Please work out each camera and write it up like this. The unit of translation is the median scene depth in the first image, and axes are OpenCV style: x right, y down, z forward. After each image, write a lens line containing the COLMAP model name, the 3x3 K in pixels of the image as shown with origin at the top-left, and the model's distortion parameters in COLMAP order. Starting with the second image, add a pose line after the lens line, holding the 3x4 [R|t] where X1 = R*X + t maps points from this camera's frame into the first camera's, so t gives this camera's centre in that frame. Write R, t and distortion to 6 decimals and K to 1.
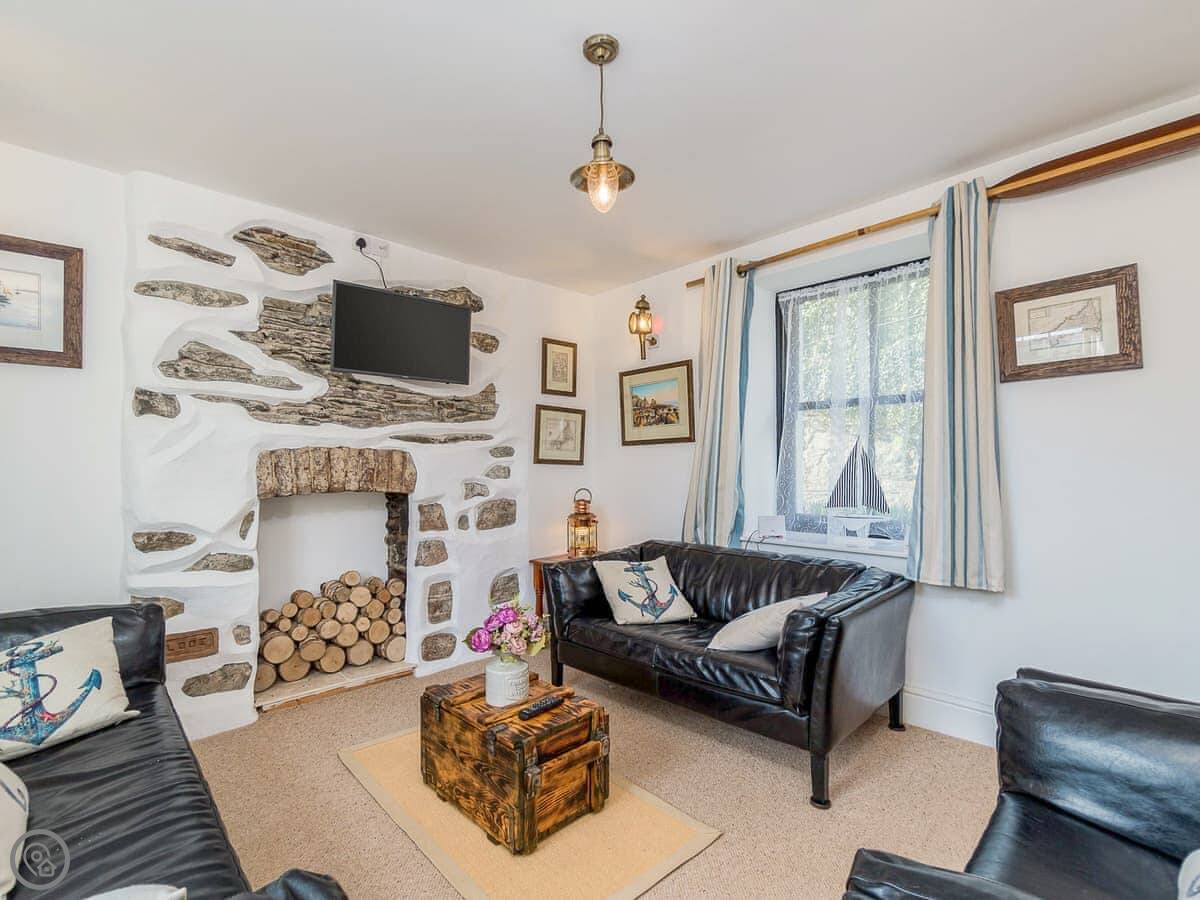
lens RADIAL K [[577.7, 0, 595.2], [0, 577.7, 455.2], [0, 0, 1]] dist [-0.002315, -0.000383]
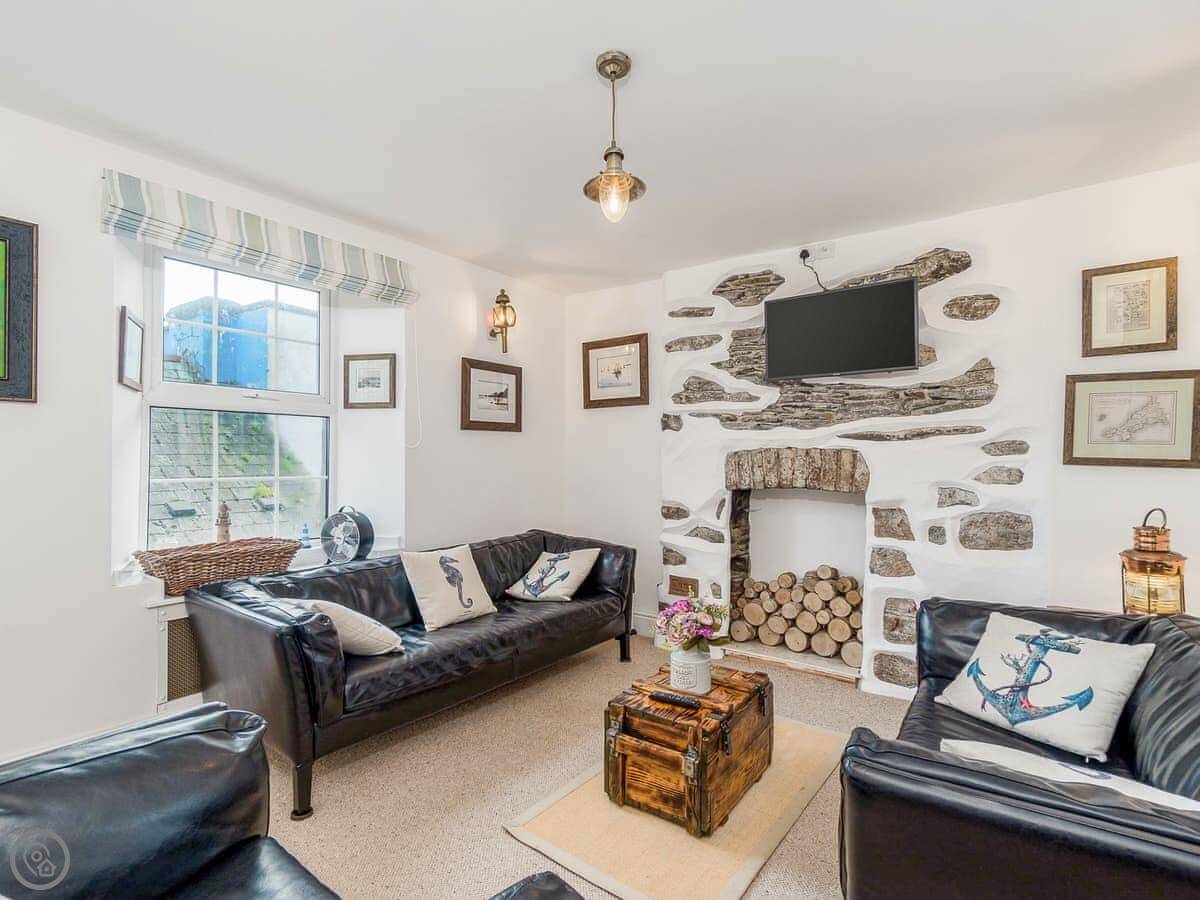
lens RADIAL K [[577.7, 0, 595.2], [0, 577.7, 455.2], [0, 0, 1]] dist [-0.002315, -0.000383]
pose [[0.177426, -0.006020, -0.984116, 0.568942], [0.009811, 0.999942, -0.004348, 0.001765], [0.984085, -0.008884, 0.177475, 0.431068]]
